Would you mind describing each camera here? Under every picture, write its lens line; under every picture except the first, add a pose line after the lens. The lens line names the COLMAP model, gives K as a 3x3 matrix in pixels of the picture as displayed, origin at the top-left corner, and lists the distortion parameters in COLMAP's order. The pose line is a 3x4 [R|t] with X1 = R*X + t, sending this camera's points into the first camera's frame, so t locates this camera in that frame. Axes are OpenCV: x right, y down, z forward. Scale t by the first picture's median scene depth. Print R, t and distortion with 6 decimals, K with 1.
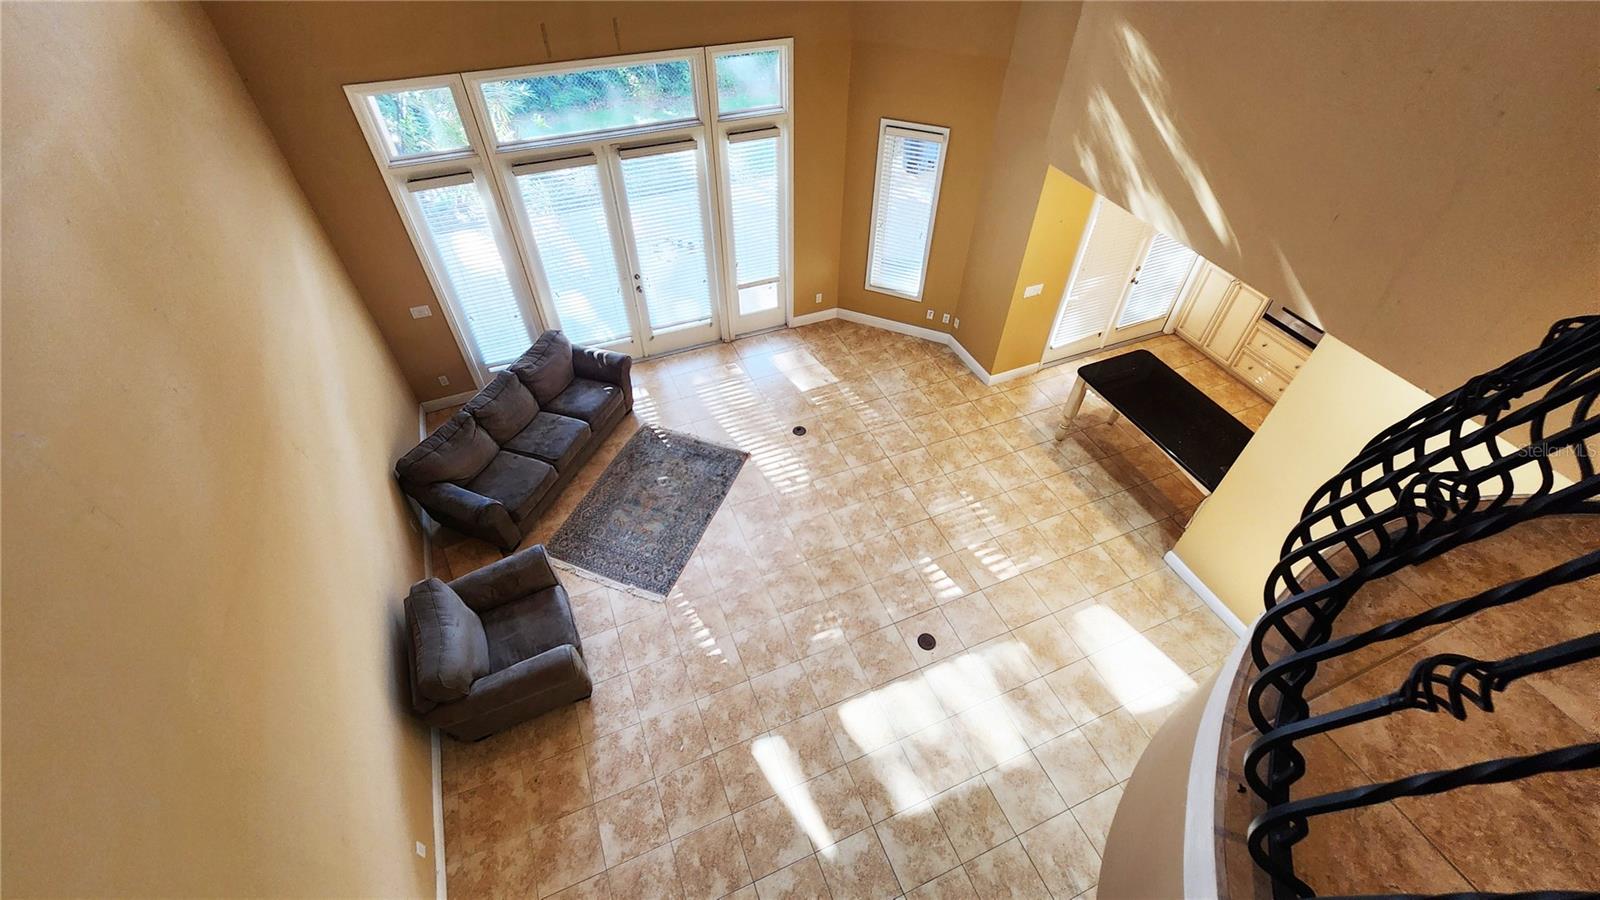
lens RADIAL K [[657.7, 0, 798.2], [0, 657.7, 455.3], [0, 0, 1]] dist [0.001711, 0.000333]
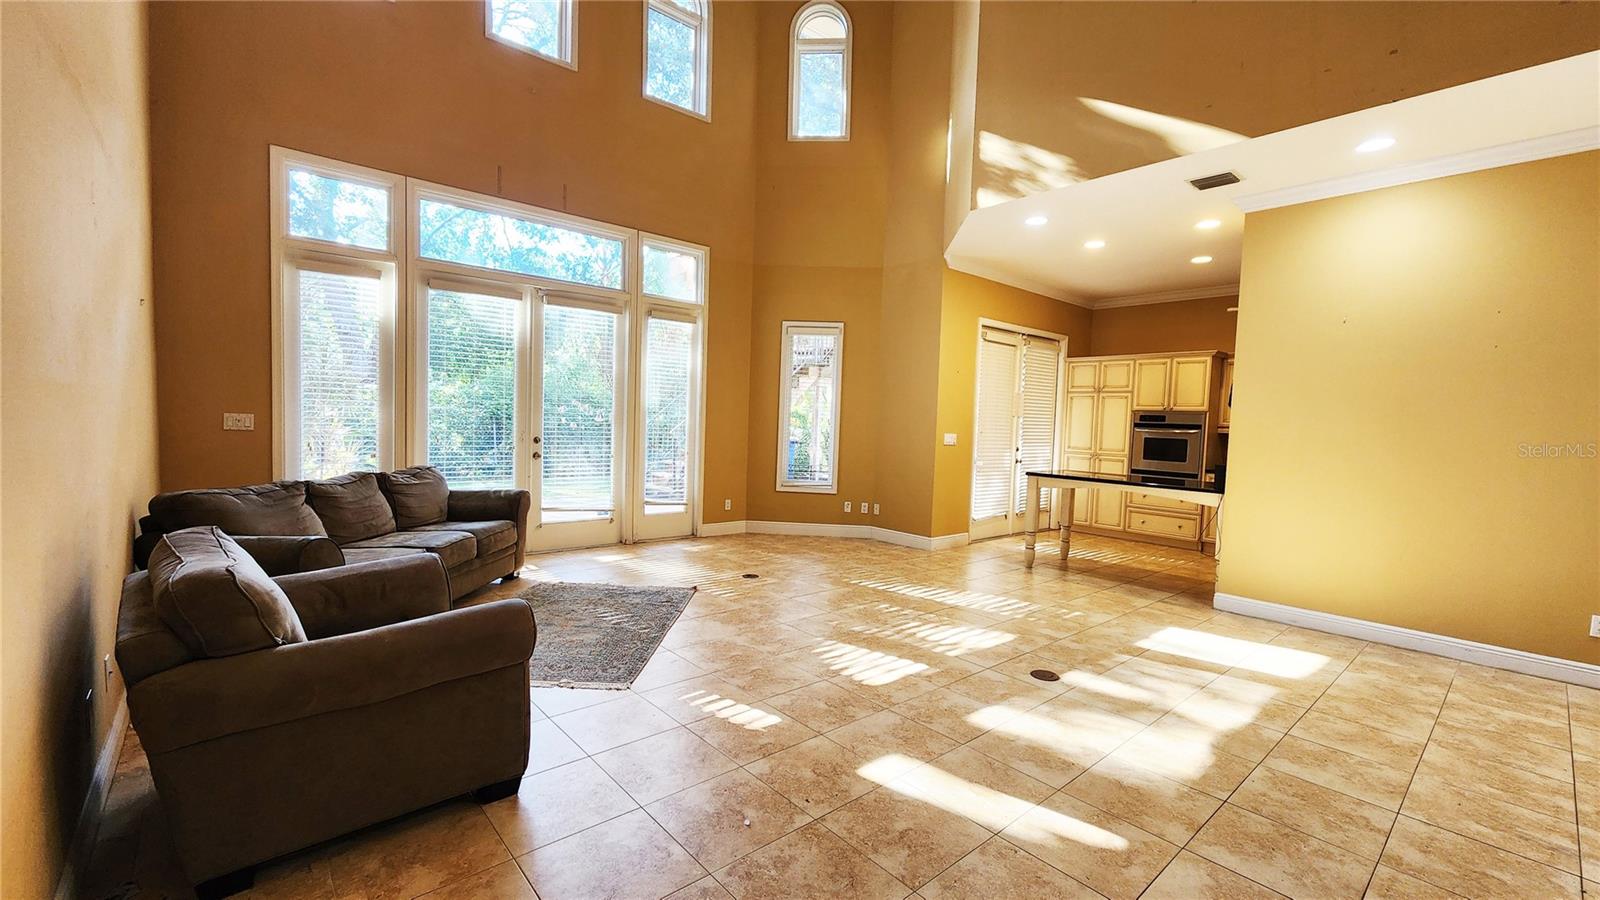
lens RADIAL K [[657.7, 0, 798.2], [0, 657.7, 455.3], [0, 0, 1]] dist [0.001711, 0.000333]
pose [[0.948422, 0.006778, 0.316938, -0.225819], [0.208972, 0.738434, -0.641129, 0.432833], [-0.238383, 0.674292, 0.698931, 0.382775]]
